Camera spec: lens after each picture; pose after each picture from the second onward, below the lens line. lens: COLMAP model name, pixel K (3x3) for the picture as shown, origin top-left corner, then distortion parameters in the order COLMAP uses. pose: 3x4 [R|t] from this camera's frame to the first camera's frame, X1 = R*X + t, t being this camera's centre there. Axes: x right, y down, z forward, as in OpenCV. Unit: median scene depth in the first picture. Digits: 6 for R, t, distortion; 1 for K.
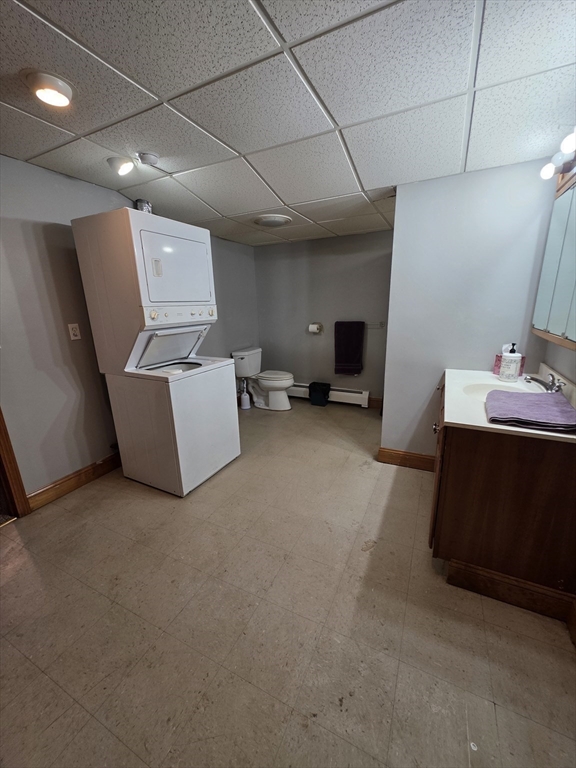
lens RADIAL K [[309.3, 0, 287.8], [0, 309.3, 386.7], [0, 0, 1]] dist [0.002067, 0.001112]
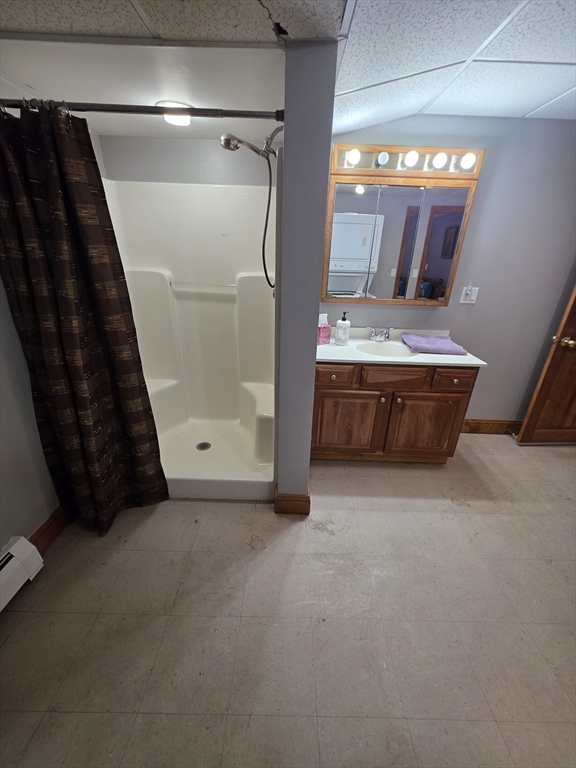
lens RADIAL K [[309.3, 0, 287.5], [0, 309.3, 382.2], [0, 0, 1]] dist [0.002067, 0.001112]
pose [[-0.438444, -0.348920, 0.828264, -0.209708], [0.217707, 0.852888, 0.474537, -0.459497], [-0.871992, 0.388377, -0.297981, 1.466633]]
